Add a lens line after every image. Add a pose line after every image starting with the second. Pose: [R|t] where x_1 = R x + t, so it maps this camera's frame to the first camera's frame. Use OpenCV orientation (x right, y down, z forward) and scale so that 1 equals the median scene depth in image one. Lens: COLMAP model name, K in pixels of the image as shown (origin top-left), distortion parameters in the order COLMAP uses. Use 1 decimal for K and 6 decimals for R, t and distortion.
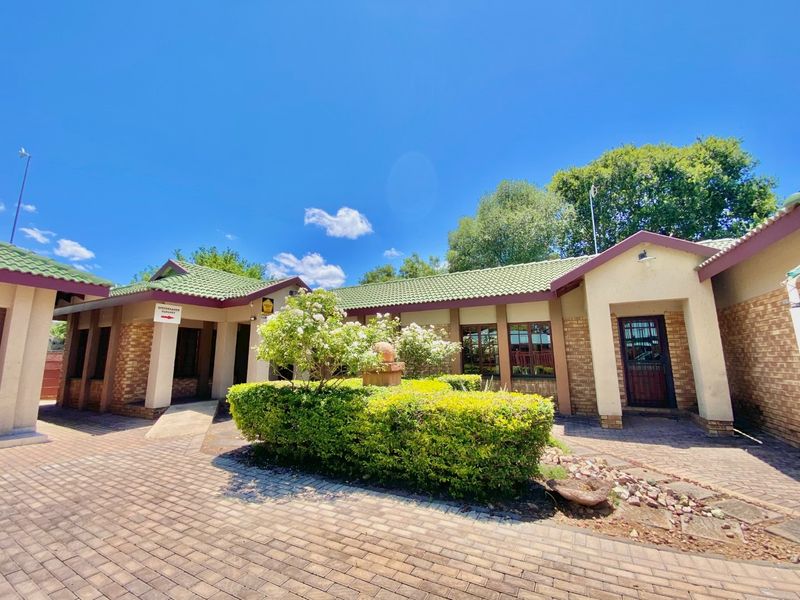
lens RADIAL K [[323.9, 0, 405.5], [0, 323.9, 293.3], [0, 0, 1]] dist [-0.003731, -0.009738]
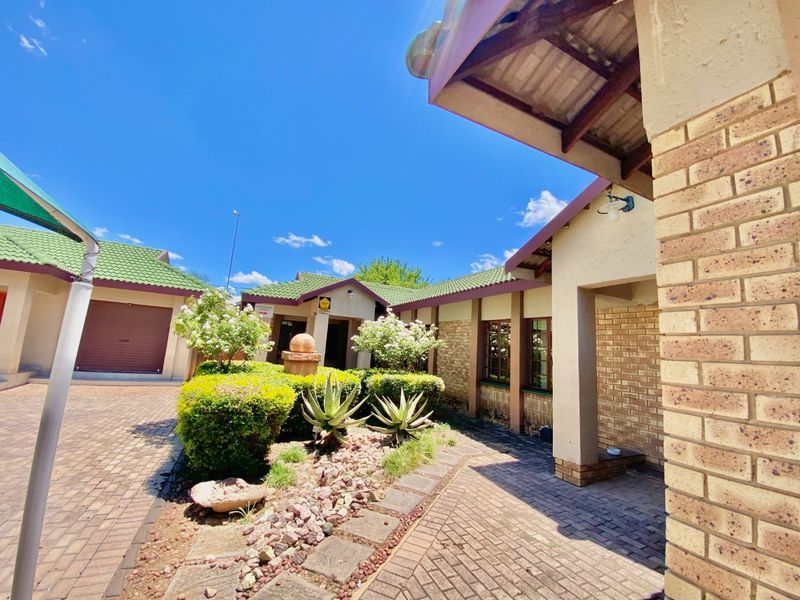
lens RADIAL K [[323.9, 0, 400.8], [0, 323.9, 298.9], [0, 0, 1]] dist [-0.003731, -0.009738]
pose [[0.798201, -0.032117, -0.601534, 0.814443], [0.049717, 0.998683, 0.012651, 0.031672], [0.600335, -0.040005, 0.798747, 0.311671]]
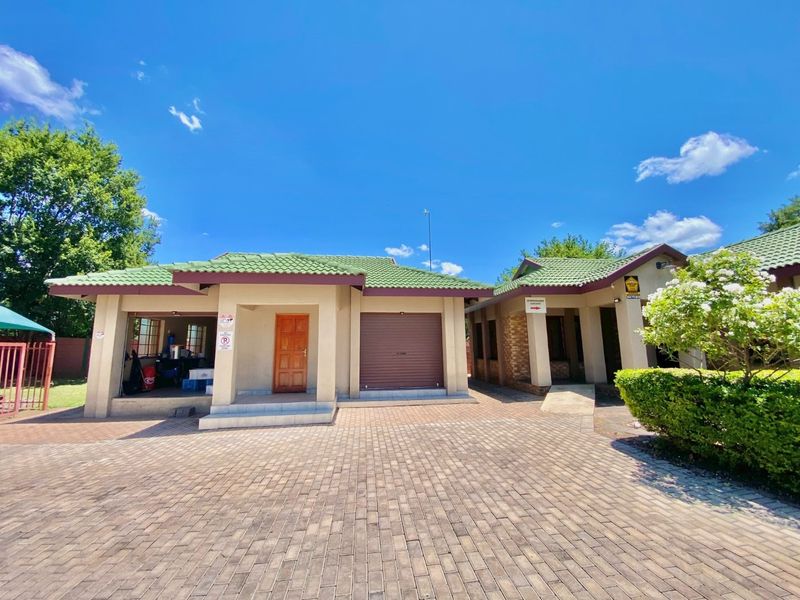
lens RADIAL K [[323.9, 0, 390.4], [0, 323.9, 296.8], [0, 0, 1]] dist [-0.003731, -0.009738]
pose [[0.537098, -0.125766, -0.834091, -0.069675], [0.171184, 0.984498, -0.038213, -0.012412], [0.825967, -0.122259, 0.550301, -0.070740]]
